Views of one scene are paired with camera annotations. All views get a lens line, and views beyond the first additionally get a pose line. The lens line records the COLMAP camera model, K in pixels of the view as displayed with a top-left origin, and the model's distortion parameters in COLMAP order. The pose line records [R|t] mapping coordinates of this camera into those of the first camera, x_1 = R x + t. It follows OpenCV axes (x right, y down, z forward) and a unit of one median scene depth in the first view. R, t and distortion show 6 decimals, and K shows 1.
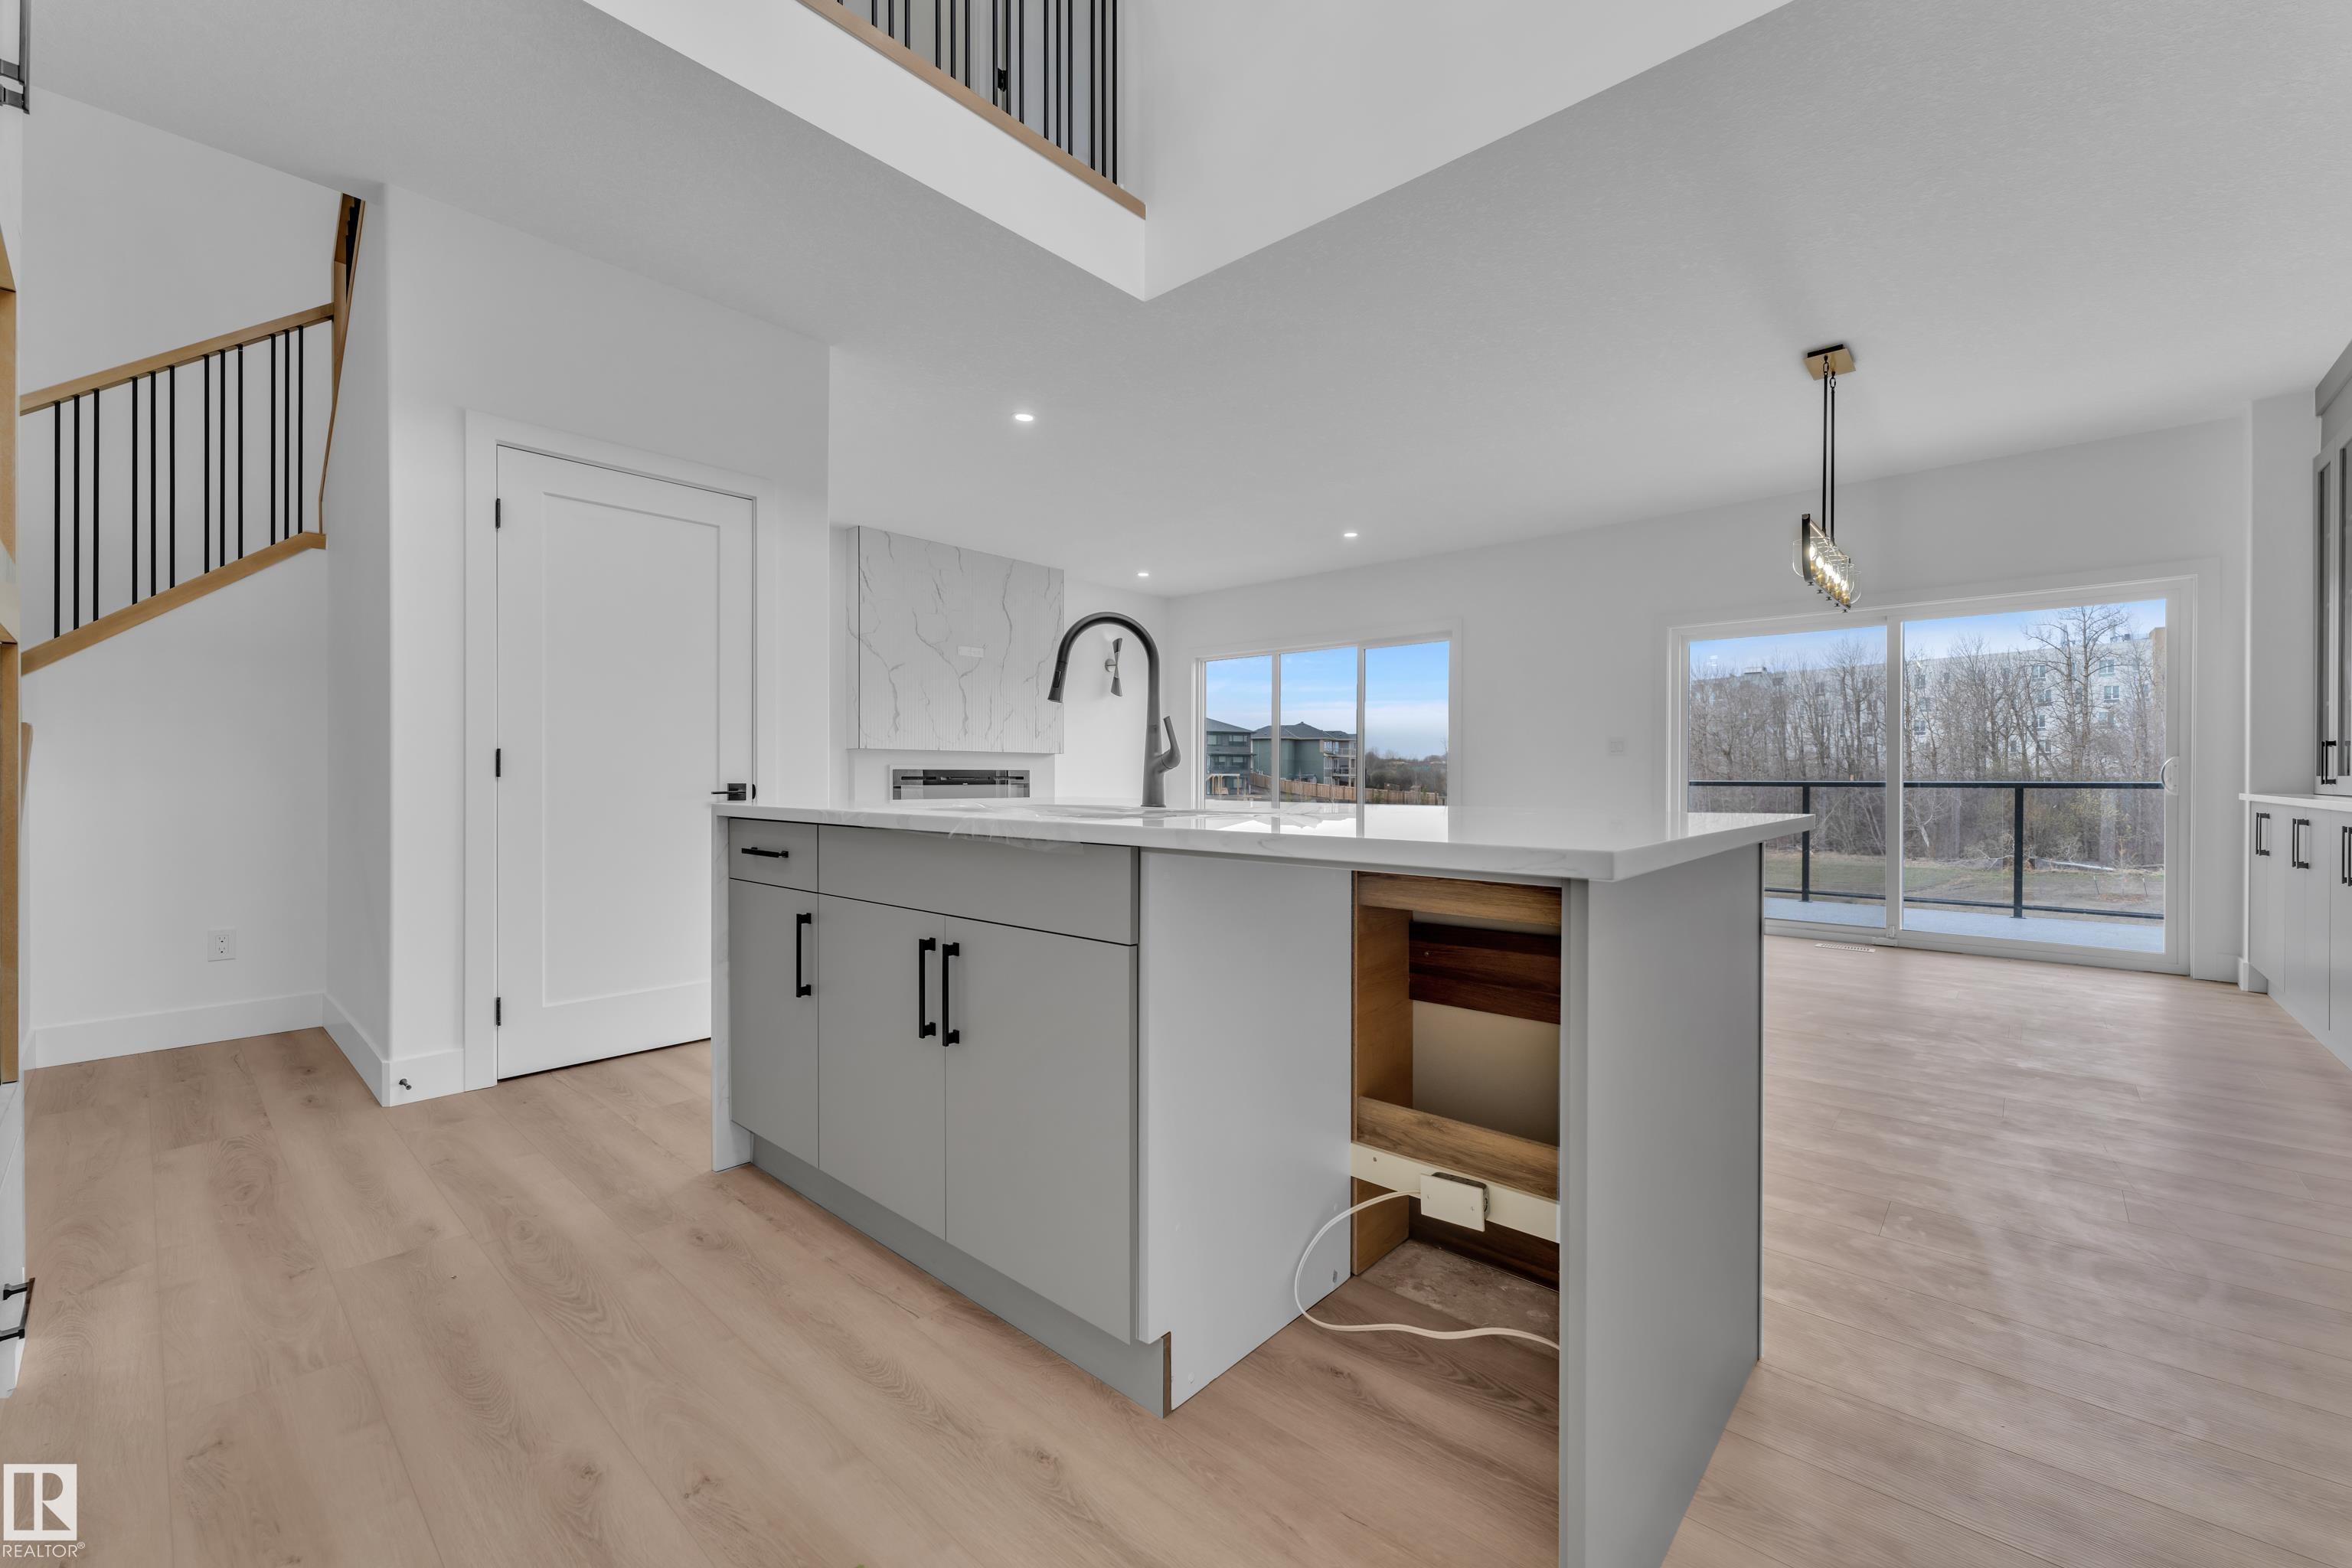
lens RADIAL K [[944.0, 0, 1175.2], [0, 944.0, 780.2], [0, 0, 1]] dist [0.000020, 0.000168]
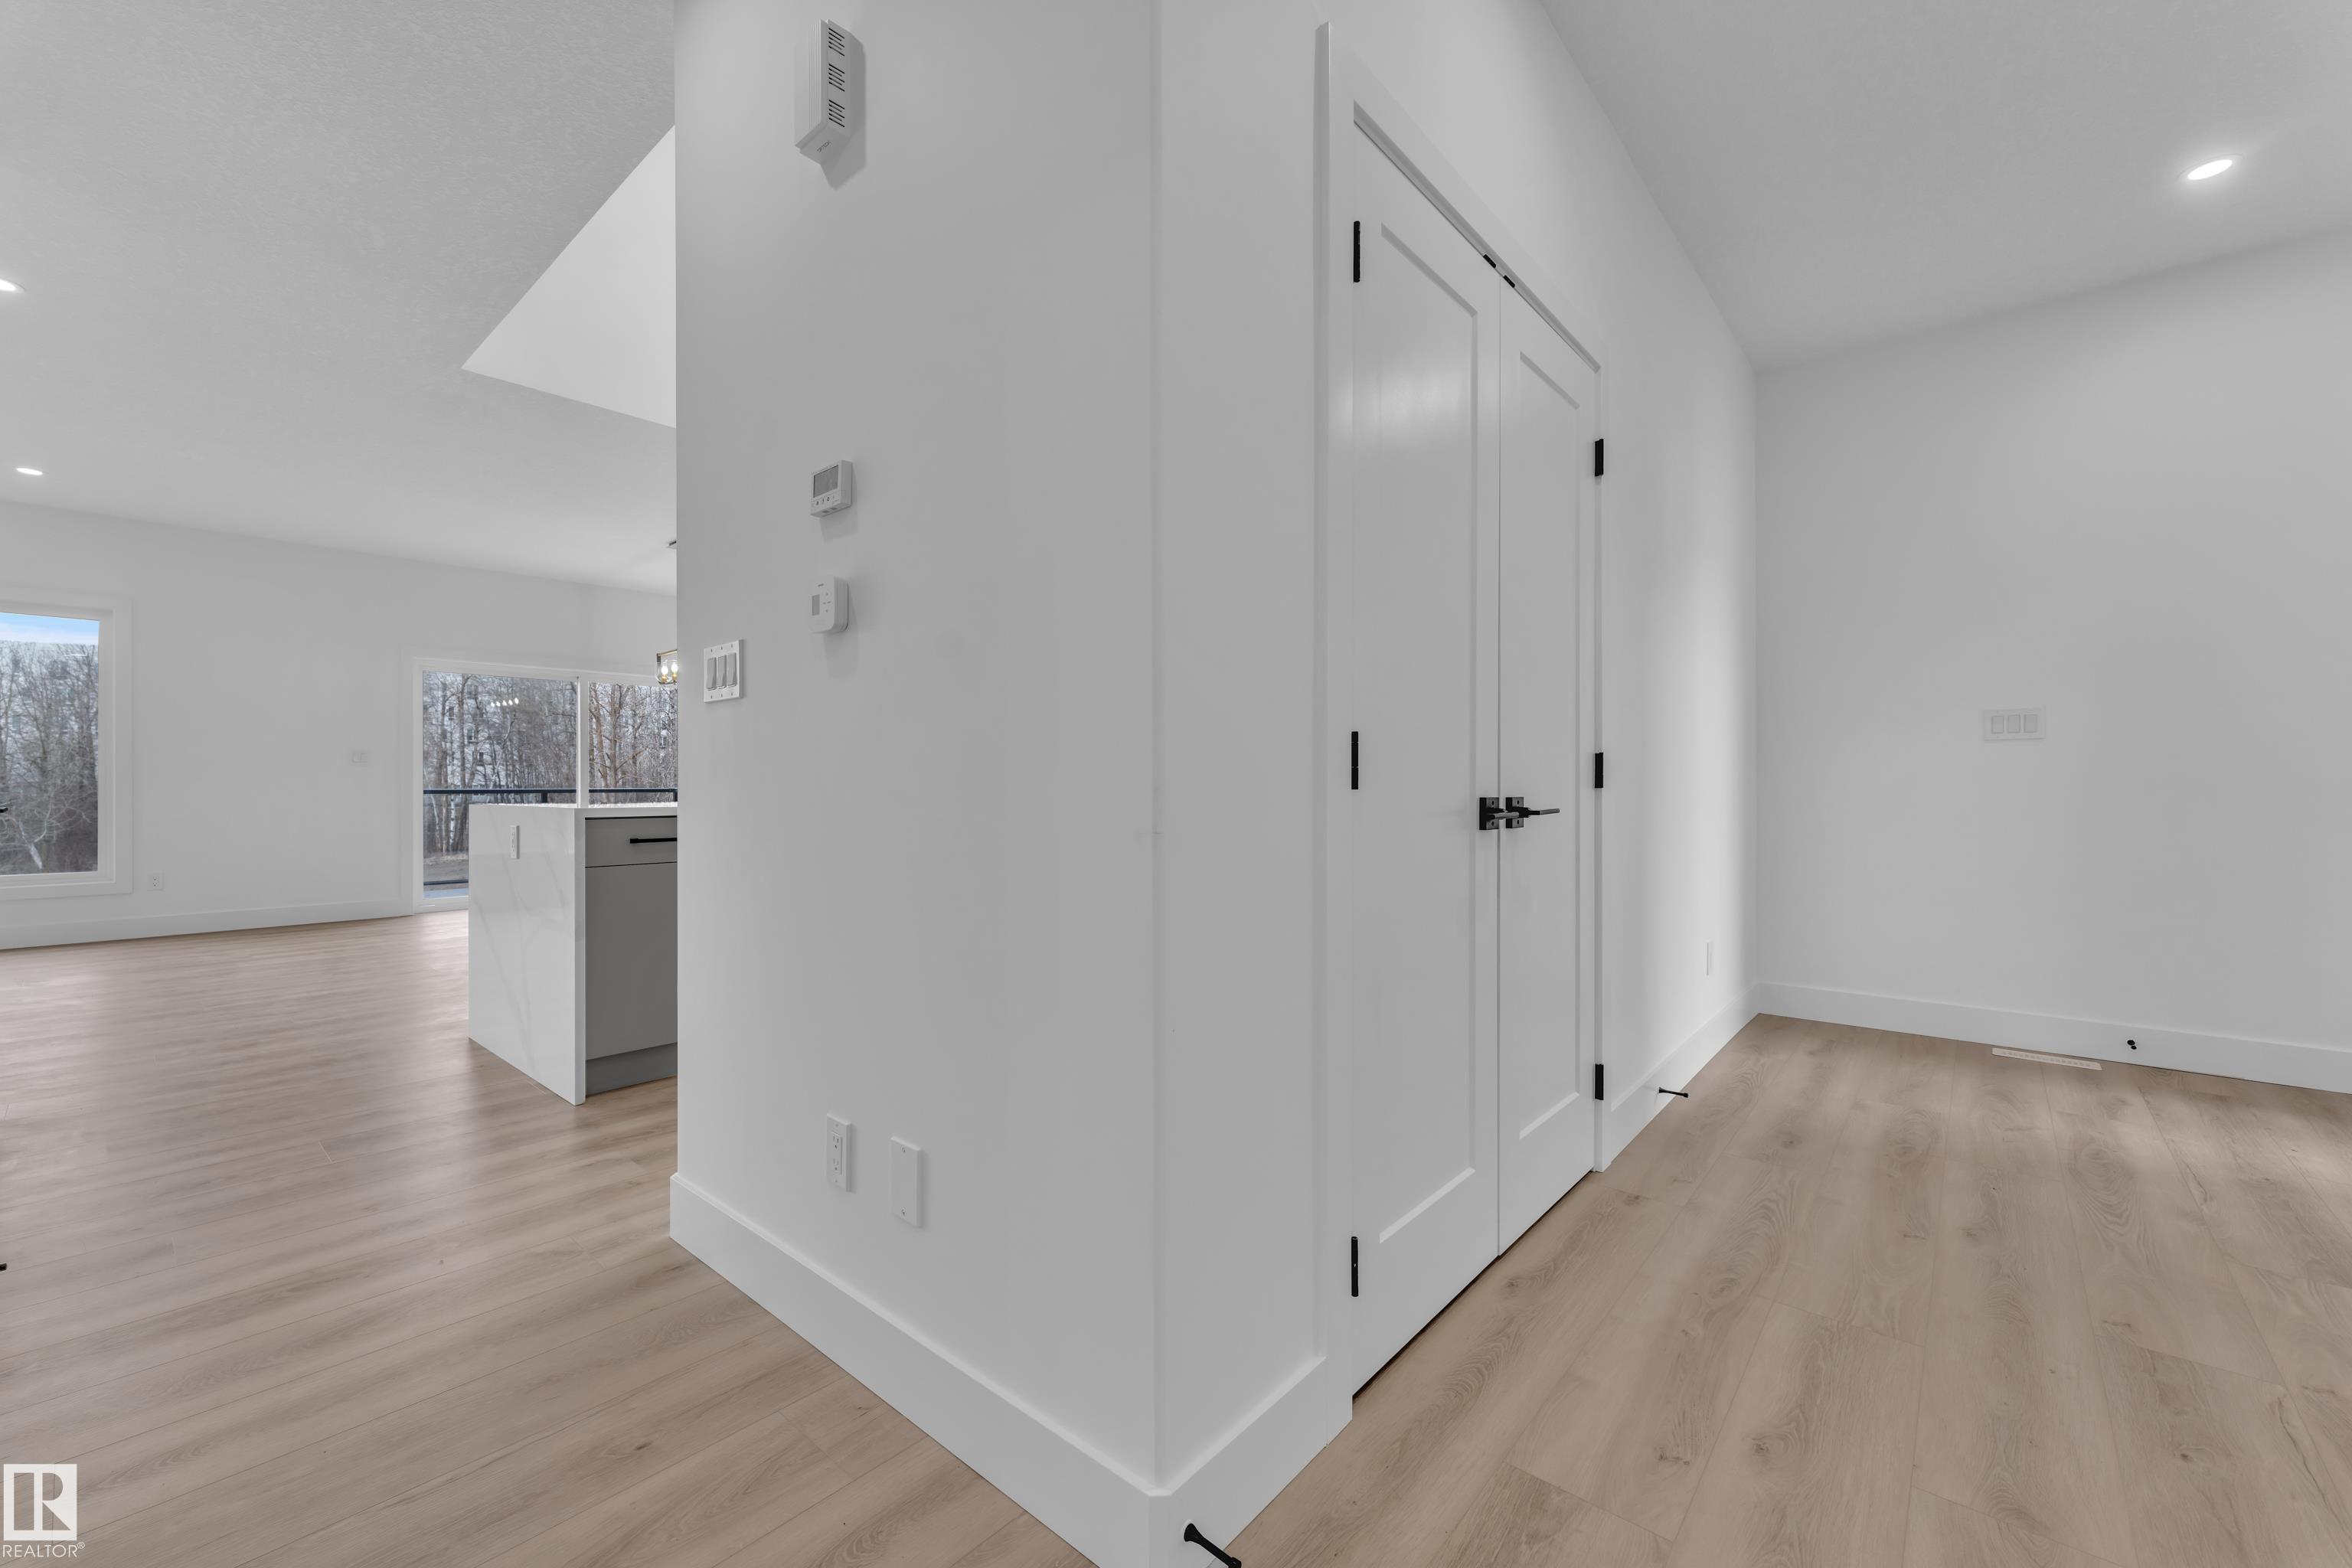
lens RADIAL K [[941.0, 0, 1175.2], [0, 941.0, 790.6], [0, 0, 1]] dist [-0.000824, -0.000079]
pose [[-0.024040, -0.006265, 0.999691, -0.564248], [0.004196, 0.999971, 0.006368, -0.000578], [-0.999702, 0.004348, -0.024013, 0.080600]]
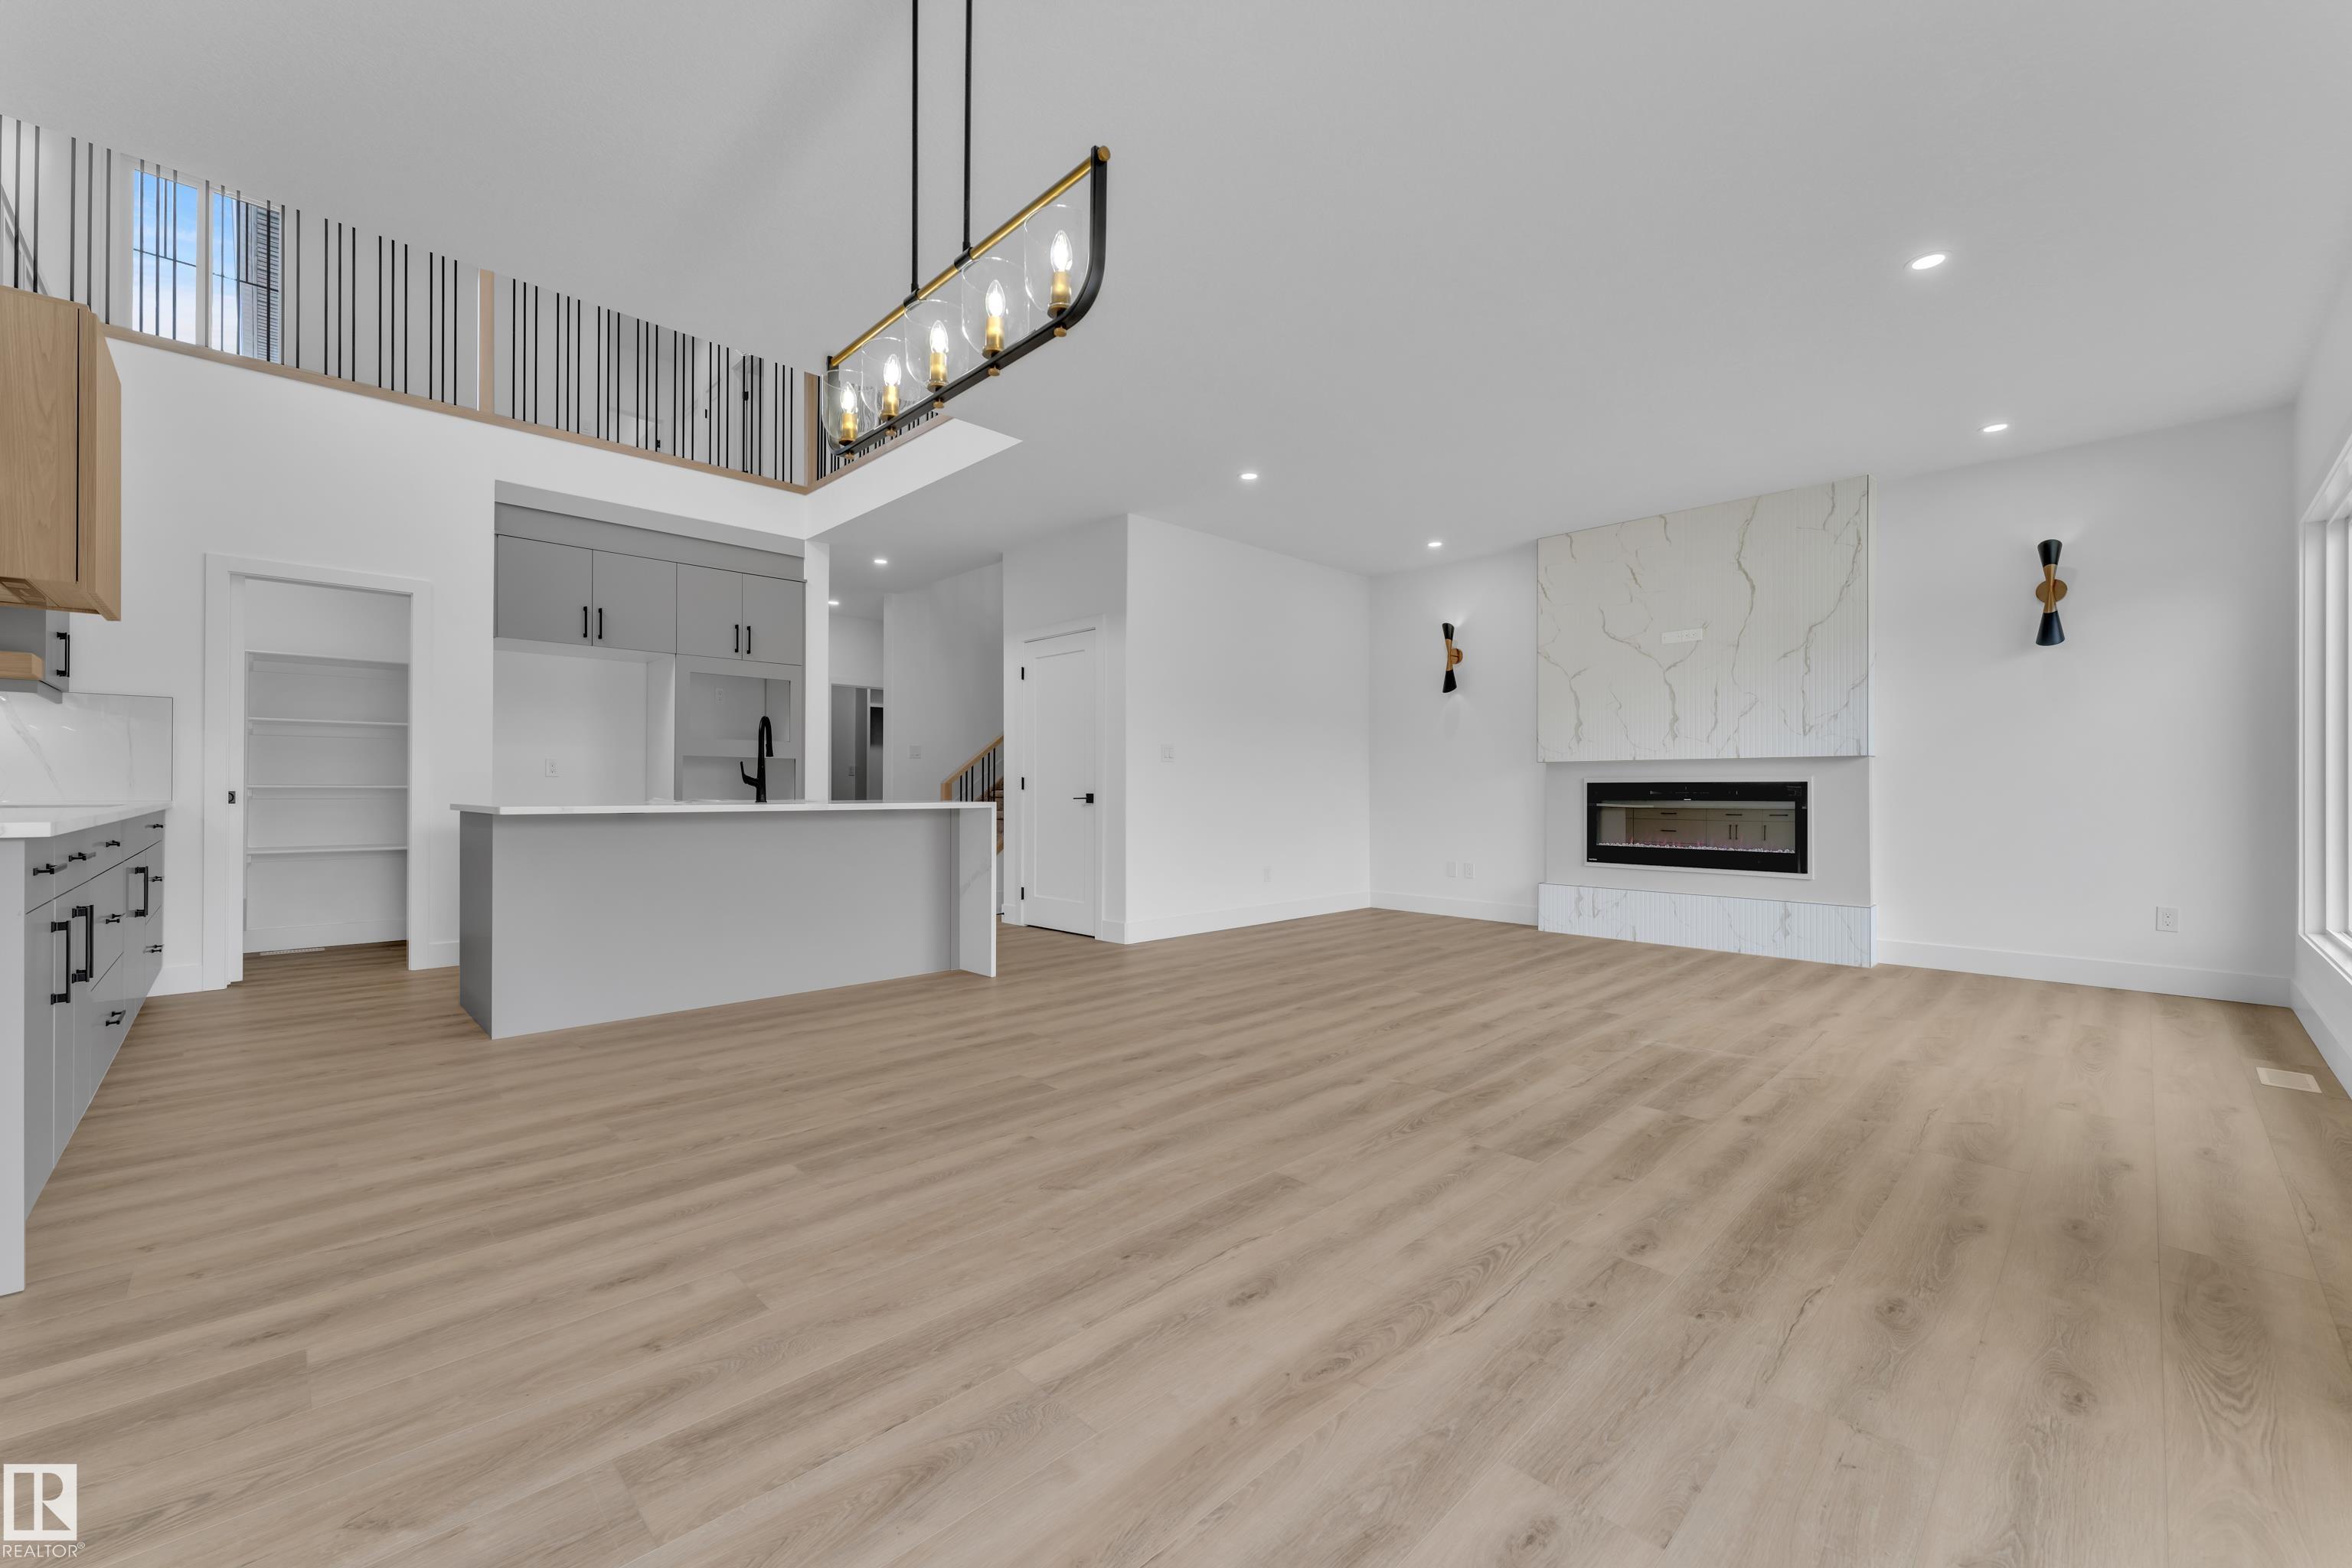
lens RADIAL K [[929.3, 0, 1170.6], [0, 929.3, 796.8], [0, 0, 1]] dist [-0.015752, 0.000058]
pose [[-0.066196, 0.003651, -0.997800, 0.611289], [-0.005464, 0.999977, 0.004021, 0.000838], [0.997792, 0.005718, -0.066175, 0.620035]]
